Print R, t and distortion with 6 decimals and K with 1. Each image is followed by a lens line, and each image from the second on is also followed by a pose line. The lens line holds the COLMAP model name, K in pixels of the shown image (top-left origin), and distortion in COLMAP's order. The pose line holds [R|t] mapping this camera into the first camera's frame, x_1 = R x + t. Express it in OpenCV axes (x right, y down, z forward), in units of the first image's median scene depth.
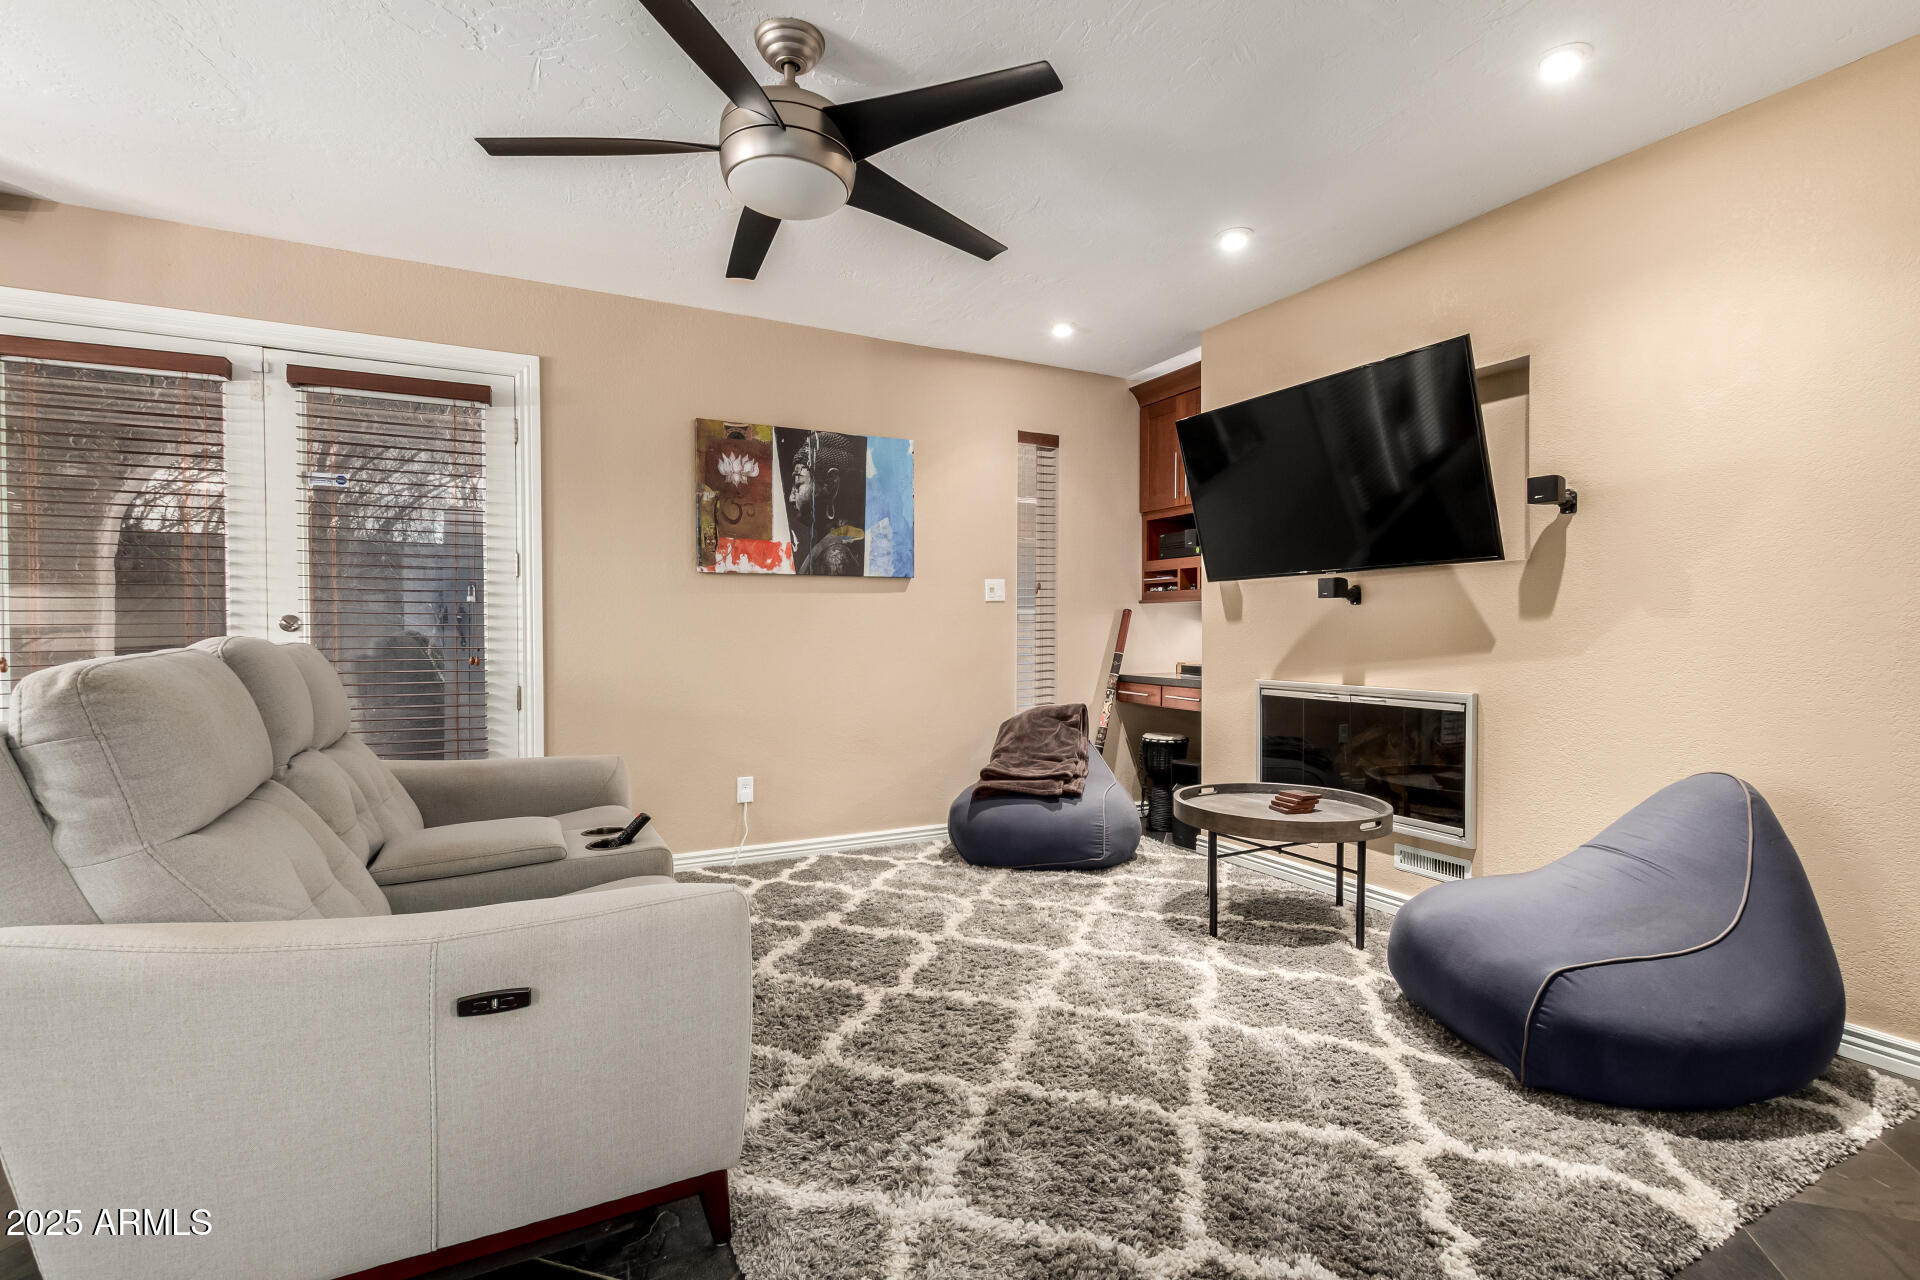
lens RADIAL K [[887.4, 0, 960.6], [0, 887.4, 639.2], [0, 0, 1]] dist [0.002934, -0.000080]
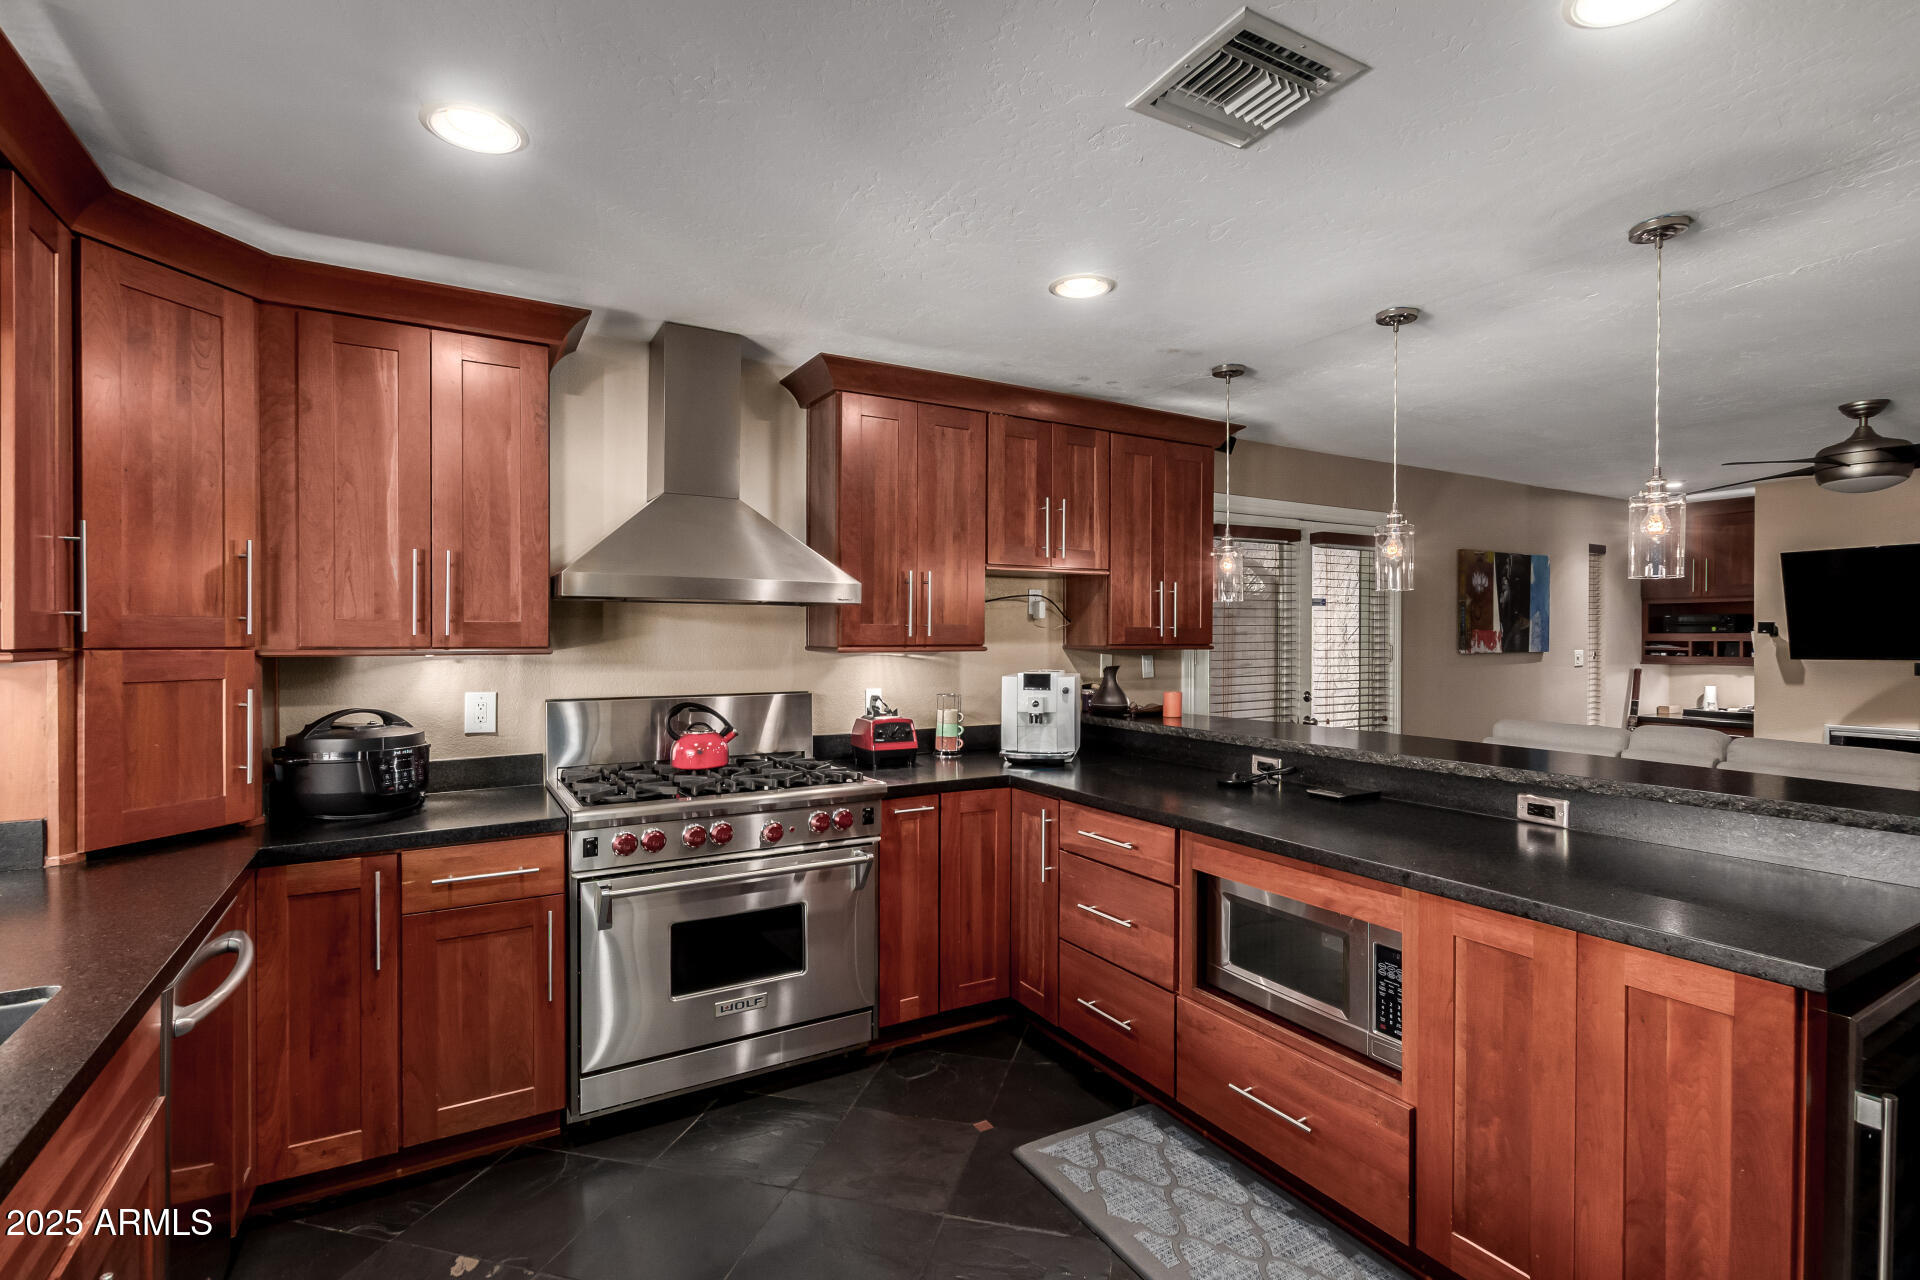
lens RADIAL K [[887.4, 0, 960.1], [0, 887.4, 640.6], [0, 0, 1]] dist [0.002934, -0.000080]
pose [[0.998944, -0.001440, 0.045912, -1.145100], [0.001888, 0.999951, -0.009729, -0.080961], [-0.045896, 0.009805, 0.998898, -0.413570]]
